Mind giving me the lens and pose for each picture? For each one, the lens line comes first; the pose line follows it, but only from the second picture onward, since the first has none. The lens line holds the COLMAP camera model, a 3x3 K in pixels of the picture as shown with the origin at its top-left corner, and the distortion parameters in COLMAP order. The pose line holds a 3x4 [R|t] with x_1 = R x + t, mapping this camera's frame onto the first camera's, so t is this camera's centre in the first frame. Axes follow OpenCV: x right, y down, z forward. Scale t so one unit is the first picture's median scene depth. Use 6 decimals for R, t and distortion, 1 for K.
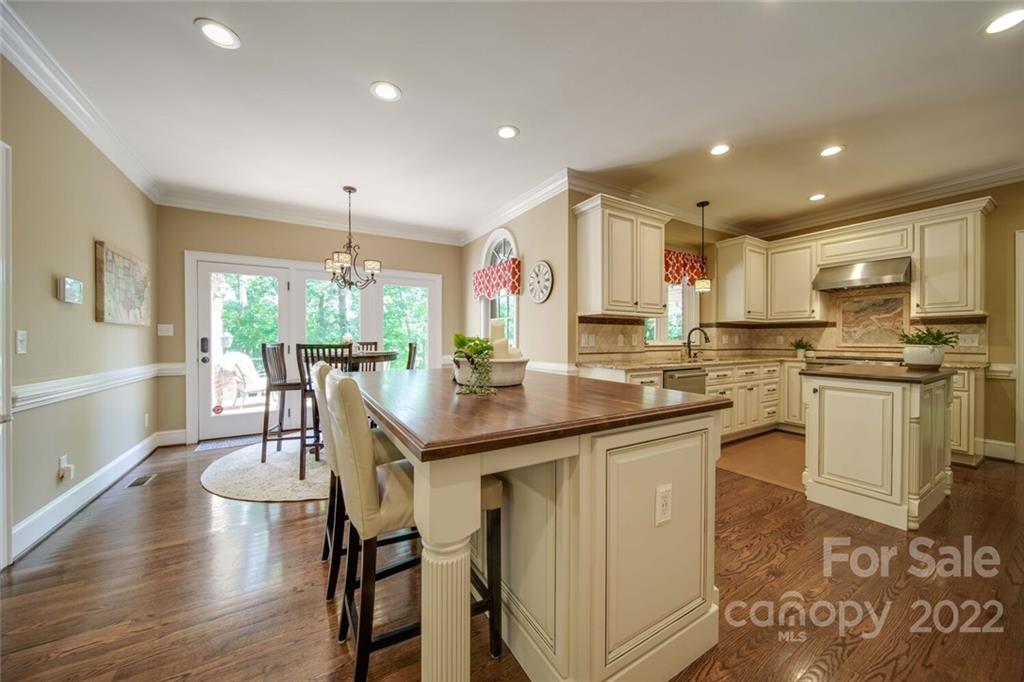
lens RADIAL K [[358.1, 0, 513.0], [0, 358.1, 340.5], [0, 0, 1]] dist [-0.002566, -0.000901]
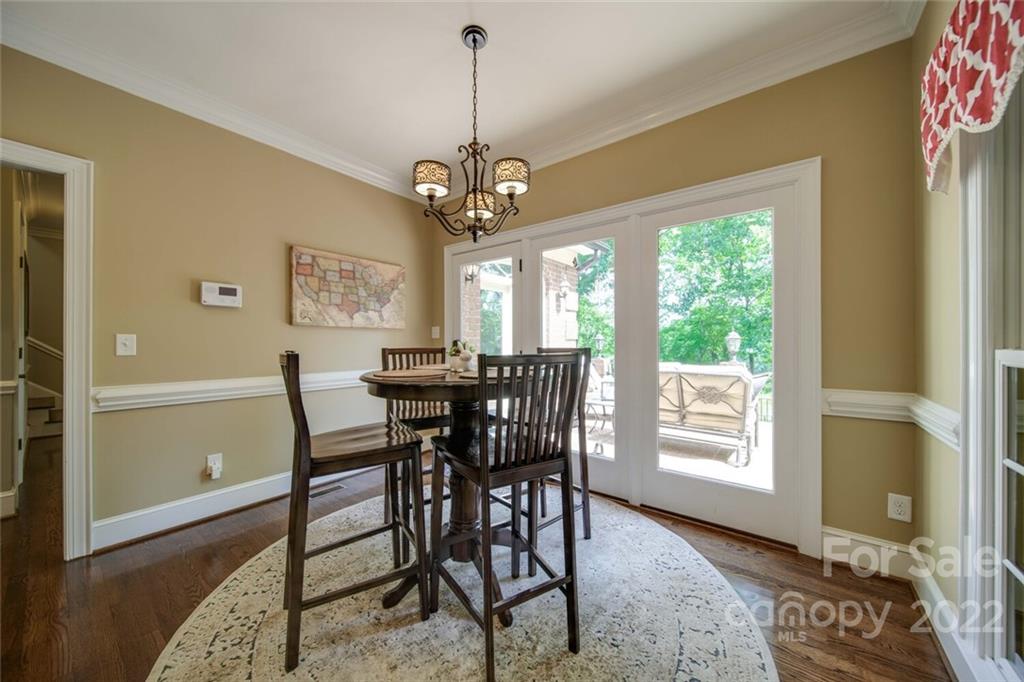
lens RADIAL K [[358.1, 0, 515.4], [0, 358.1, 341.5], [0, 0, 1]] dist [-0.002566, -0.000901]
pose [[0.365732, 0.001599, -0.930719, 0.014462], [-0.004474, 0.999990, -0.000041, -0.006079], [0.930710, 0.004179, 0.365735, 0.850398]]
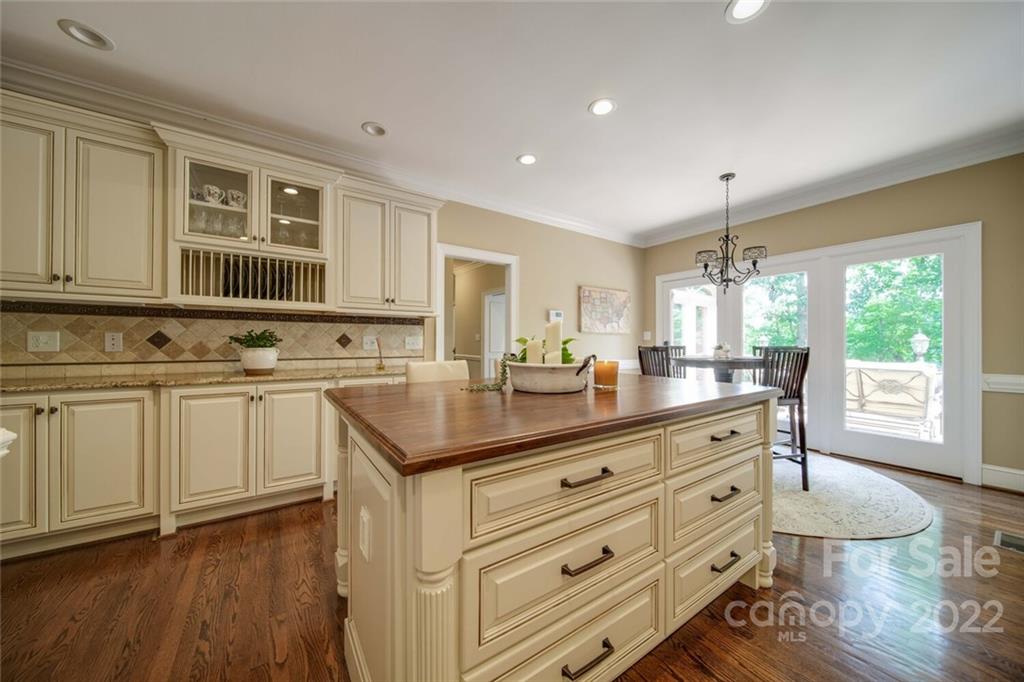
lens RADIAL K [[358.1, 0, 512.5], [0, 358.1, 341.3], [0, 0, 1]] dist [-0.002566, -0.000901]
pose [[0.054271, -0.001112, -0.998526, 0.400244], [-0.007269, 0.999972, -0.001509, -0.002282], [0.998500, 0.007341, 0.054262, 0.400106]]
